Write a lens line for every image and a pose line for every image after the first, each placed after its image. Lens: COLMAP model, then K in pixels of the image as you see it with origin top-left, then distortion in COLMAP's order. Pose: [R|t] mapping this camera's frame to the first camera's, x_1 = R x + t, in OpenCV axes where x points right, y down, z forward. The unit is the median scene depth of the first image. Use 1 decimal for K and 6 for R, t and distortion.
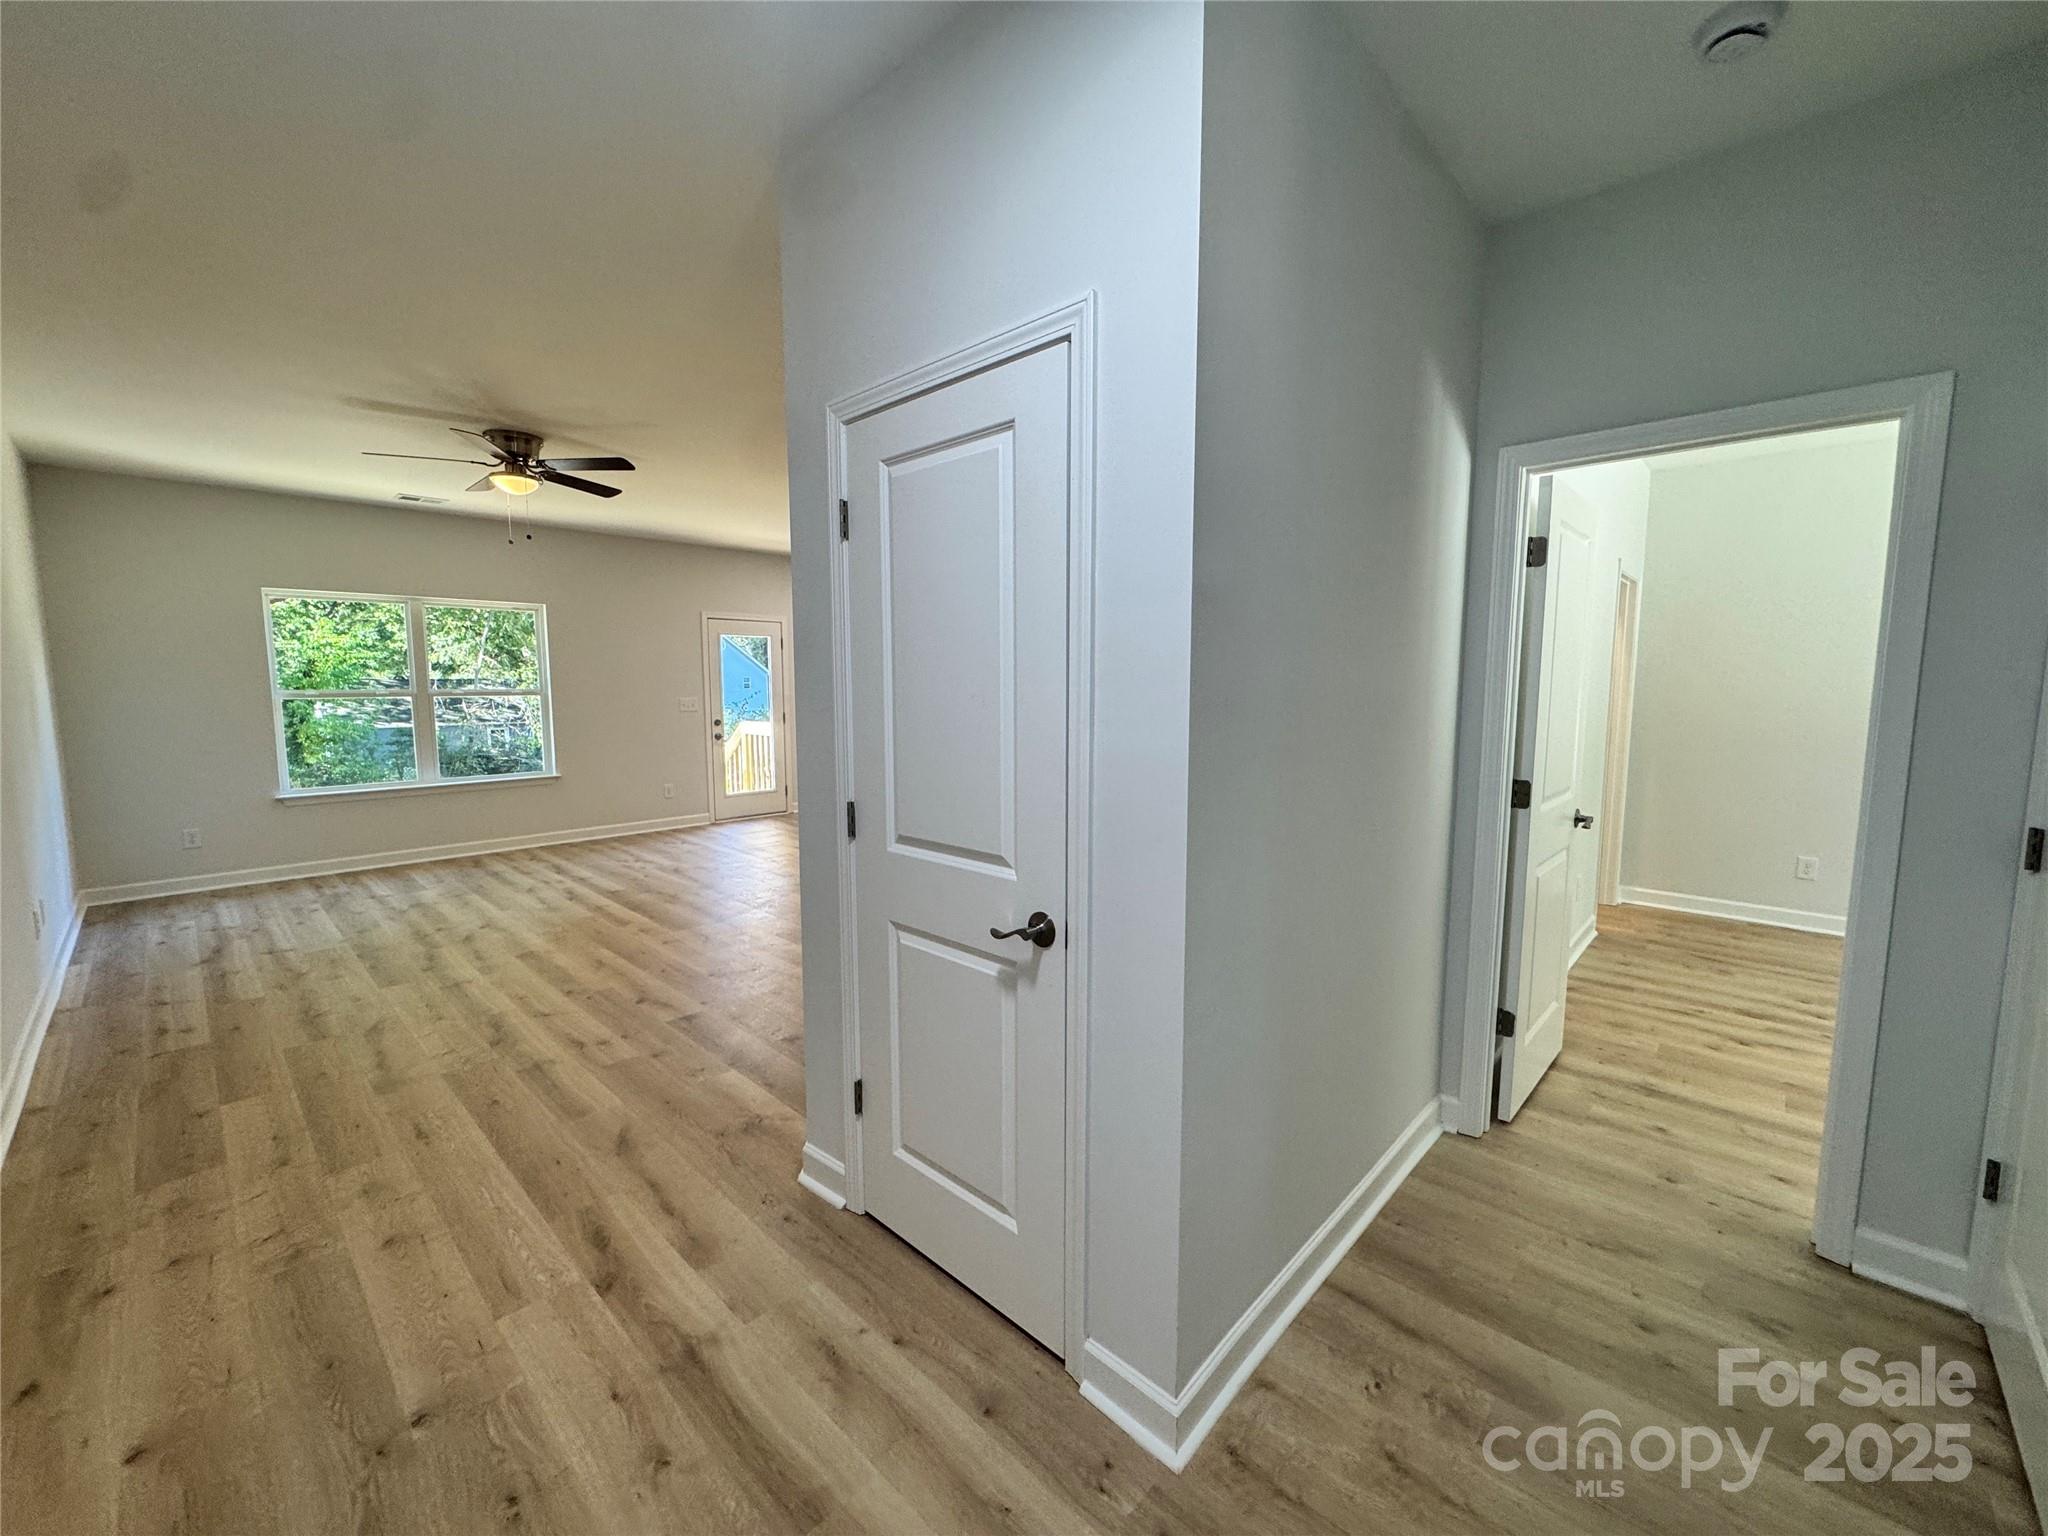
lens RADIAL K [[811.9, 0, 1021.5], [0, 811.9, 767.5], [0, 0, 1]] dist [-0.001404, -0.000098]
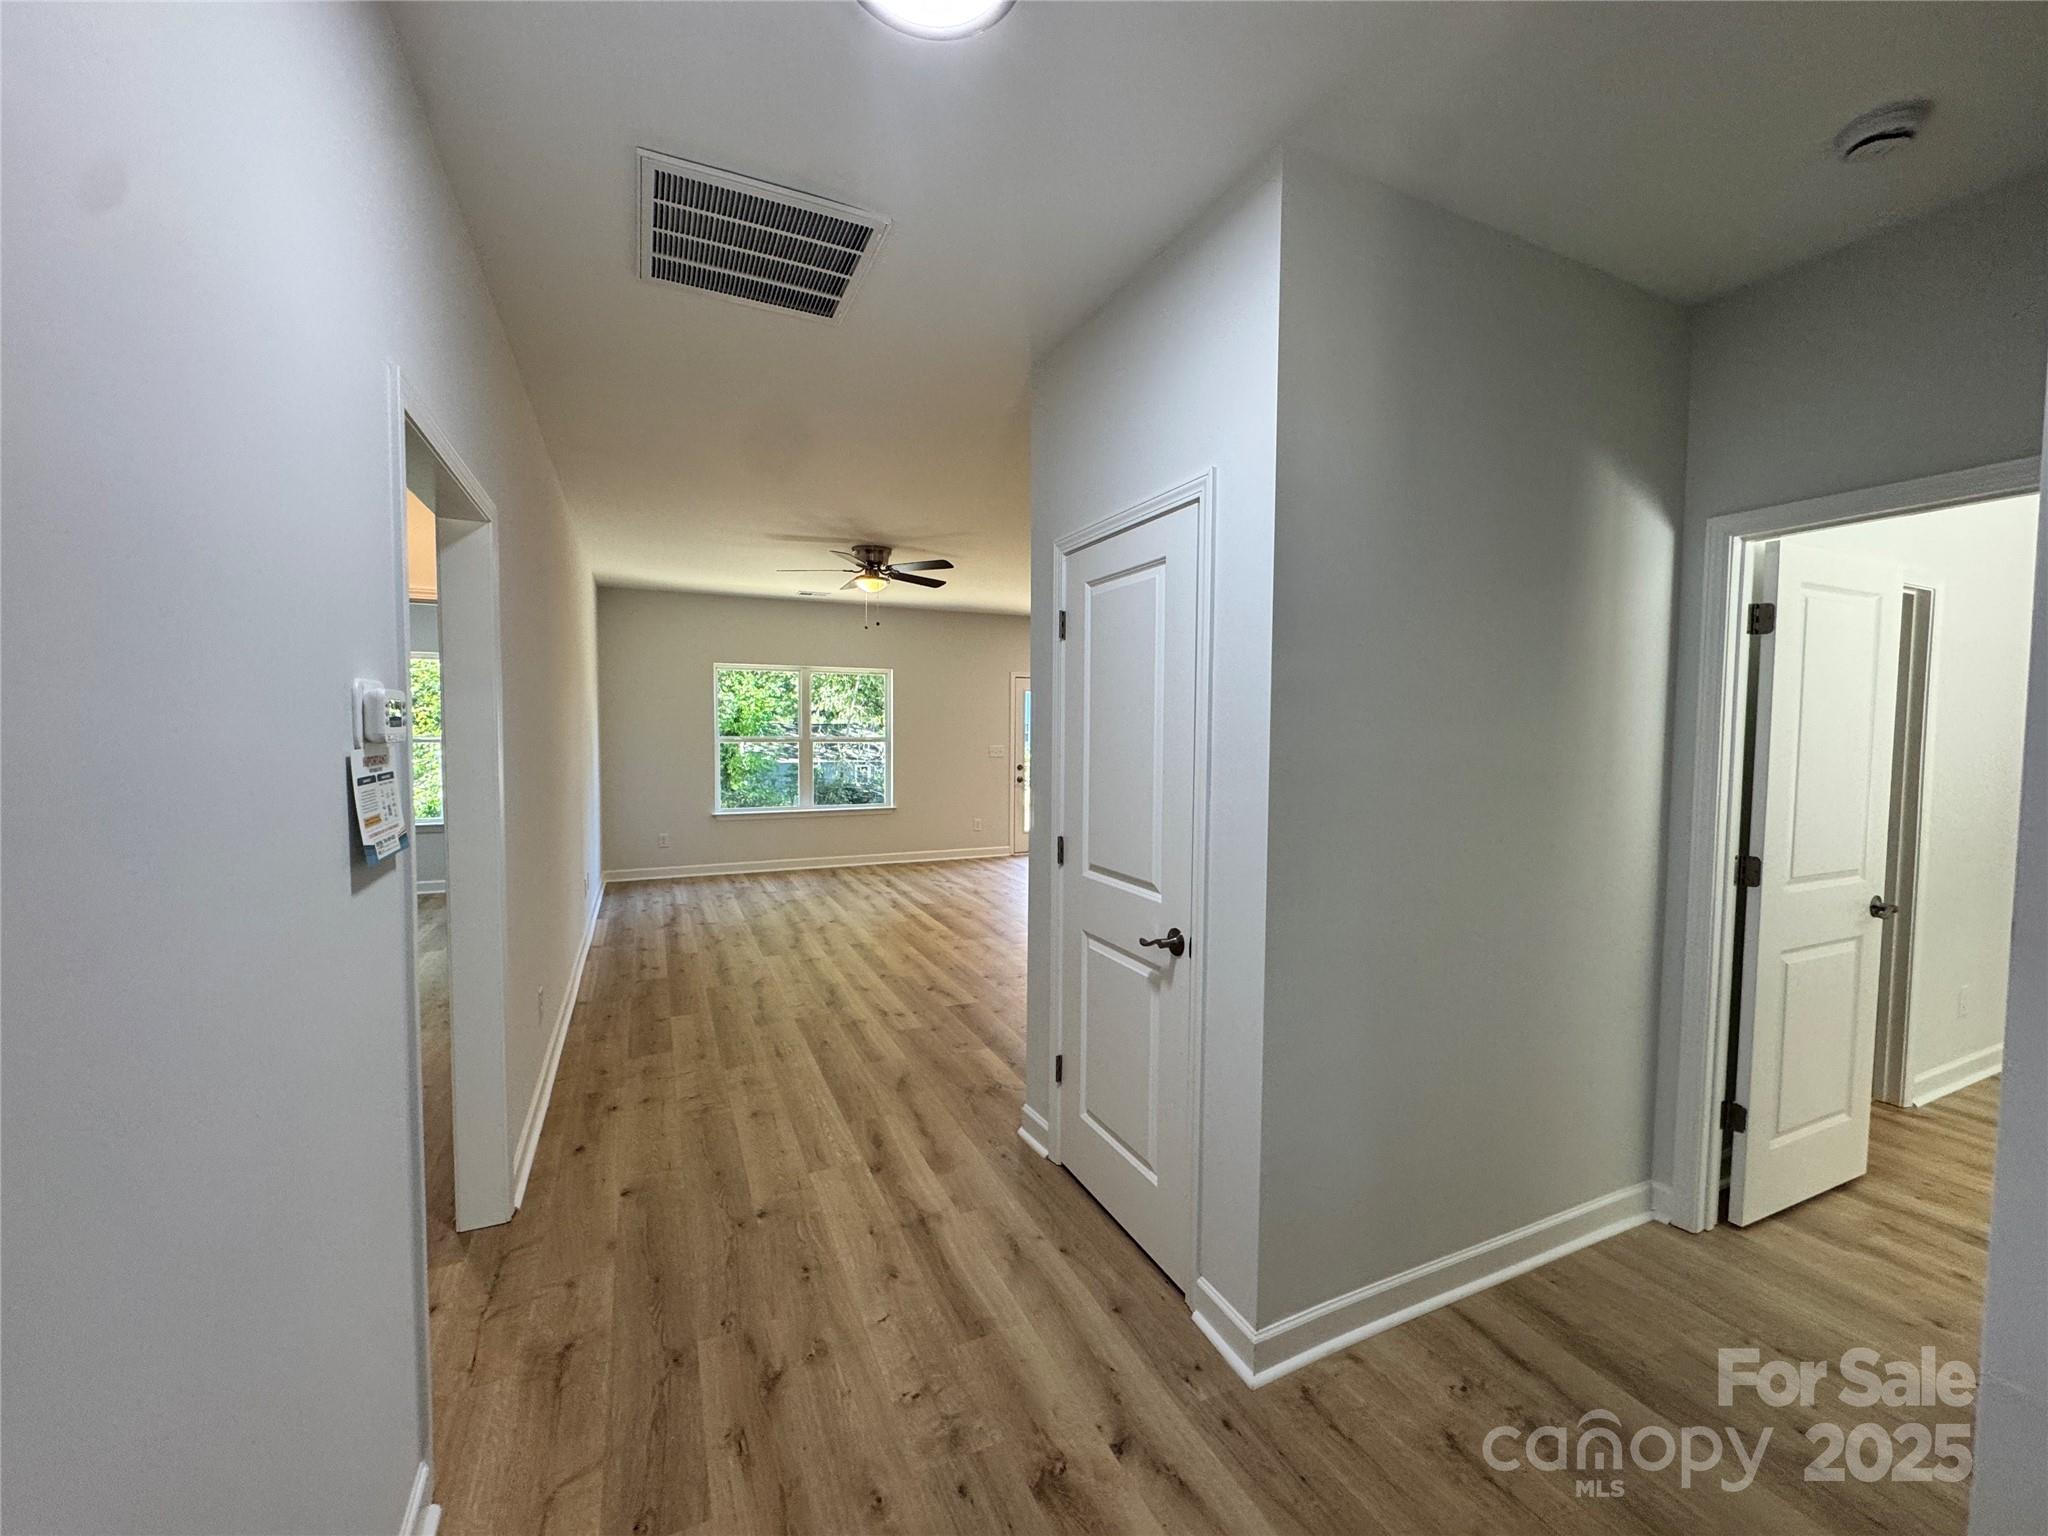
lens RADIAL K [[814.0, 0, 1021.8], [0, 814.0, 767.4], [0, 0, 1]] dist [-0.001325, -0.000158]
pose [[0.927777, 0.026140, -0.372217, 0.140761], [-0.047129, 0.997763, -0.047404, -0.002418], [0.370146, 0.061523, 0.926934, -0.159814]]
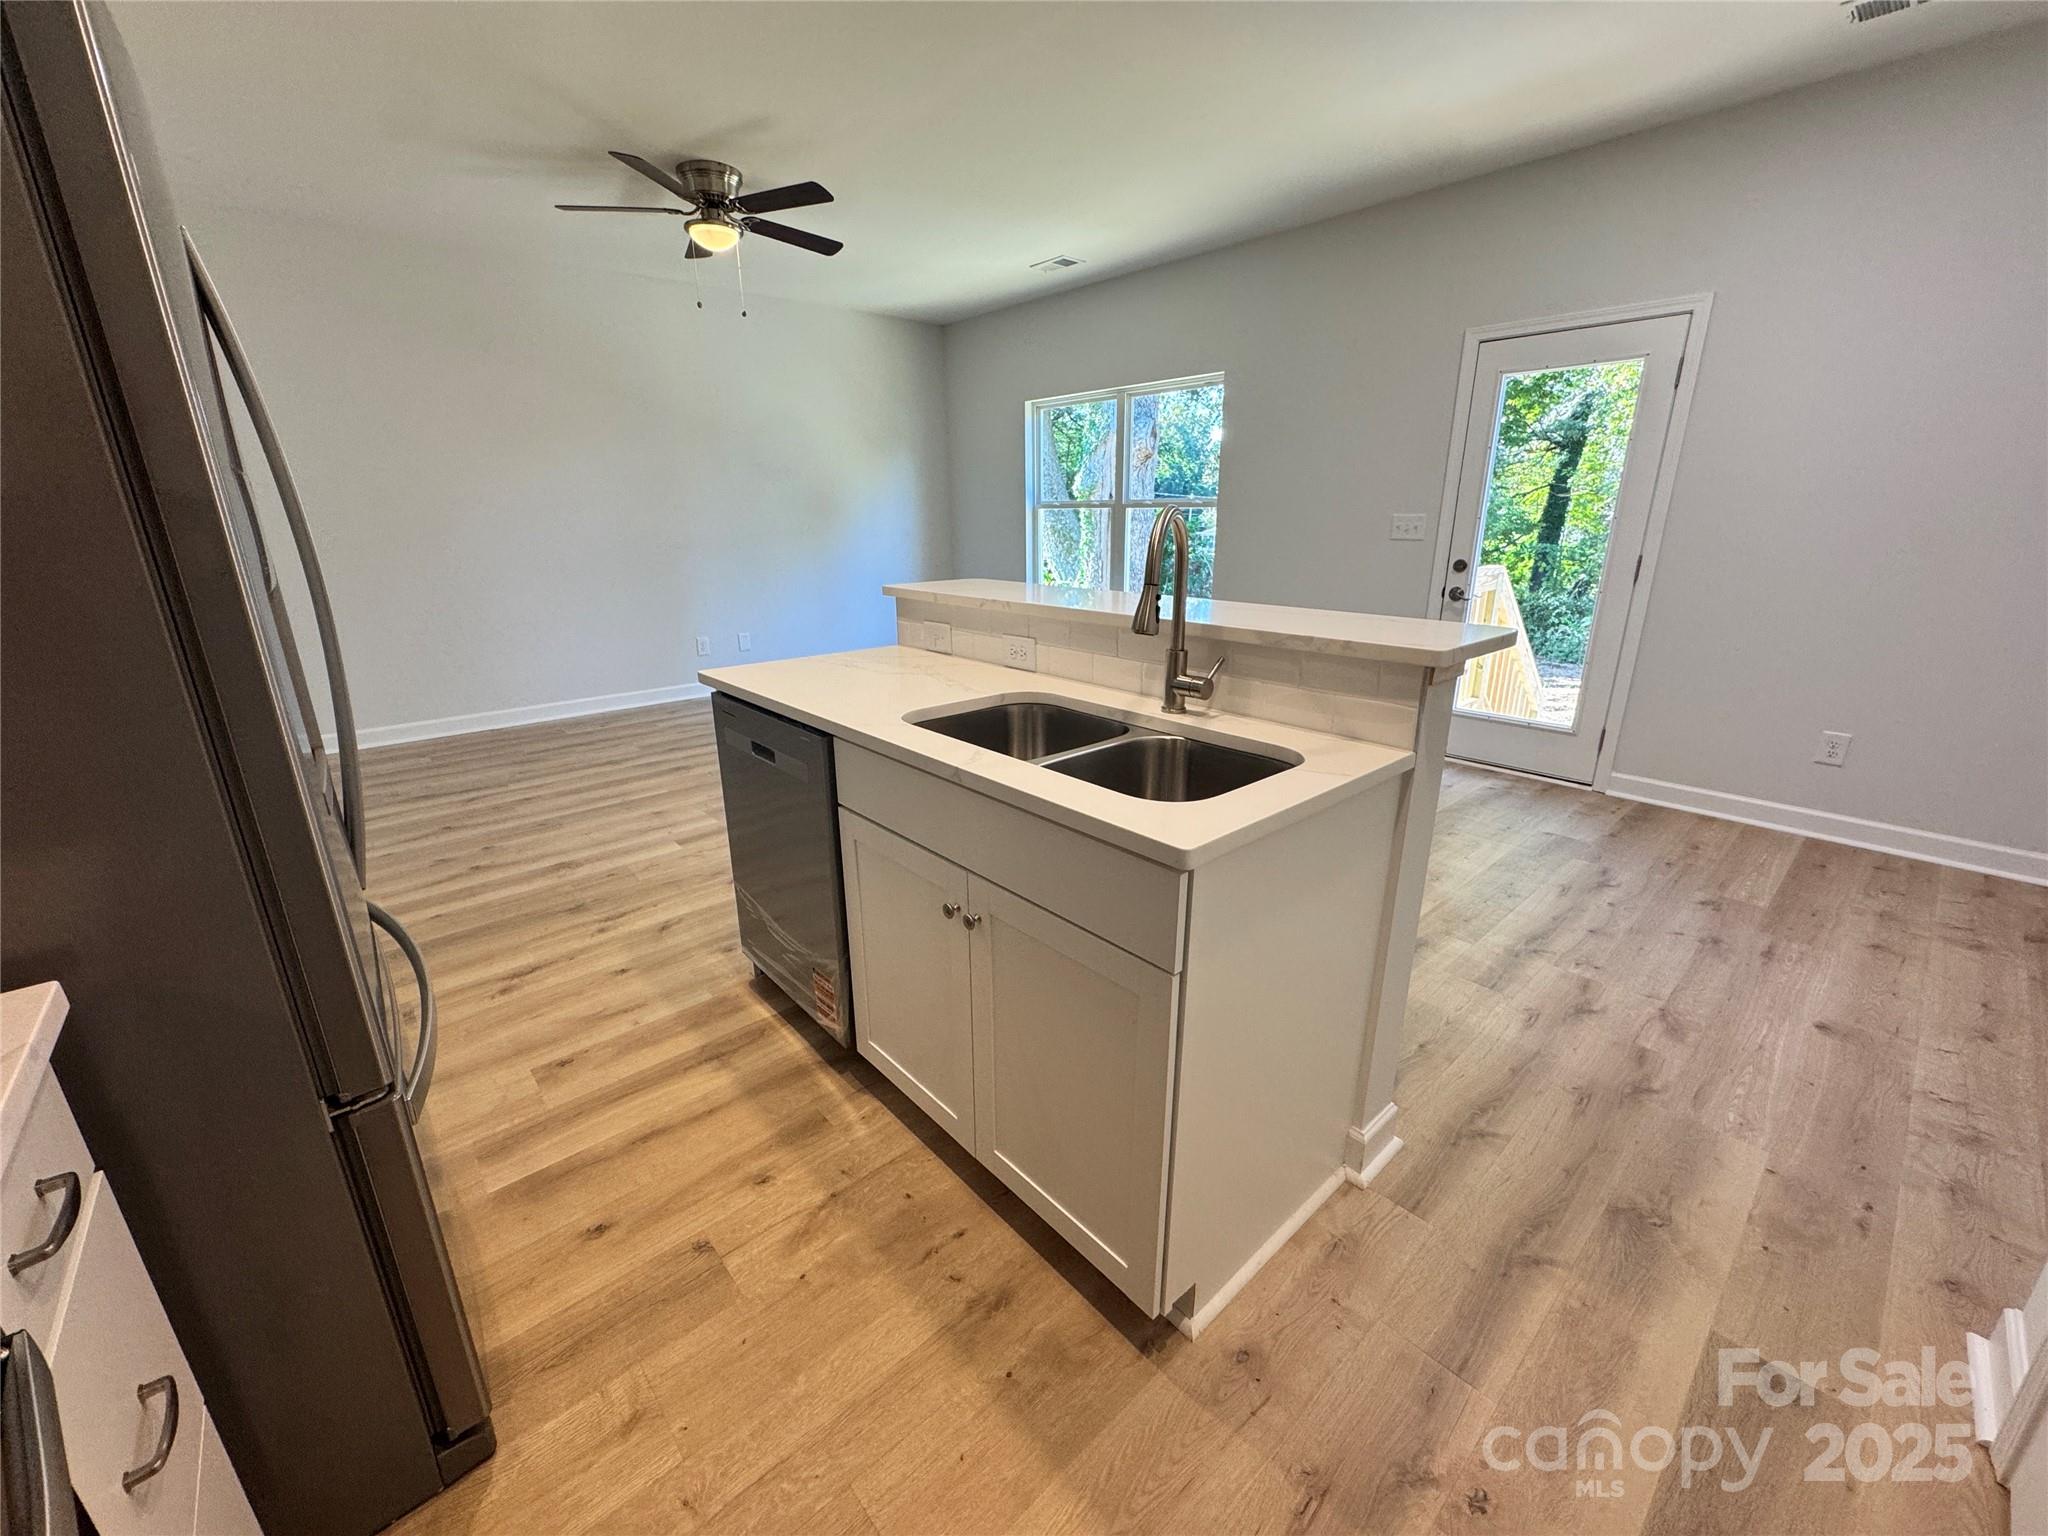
lens RADIAL K [[814.0, 0, 1021.8], [0, 814.0, 767.4], [0, 0, 1]] dist [-0.001325, -0.000158]
pose [[-0.086715, 0.301679, -0.949458, 0.427392], [-0.097607, 0.945890, 0.309460, -0.170691], [0.991440, 0.119508, -0.052577, 1.973649]]
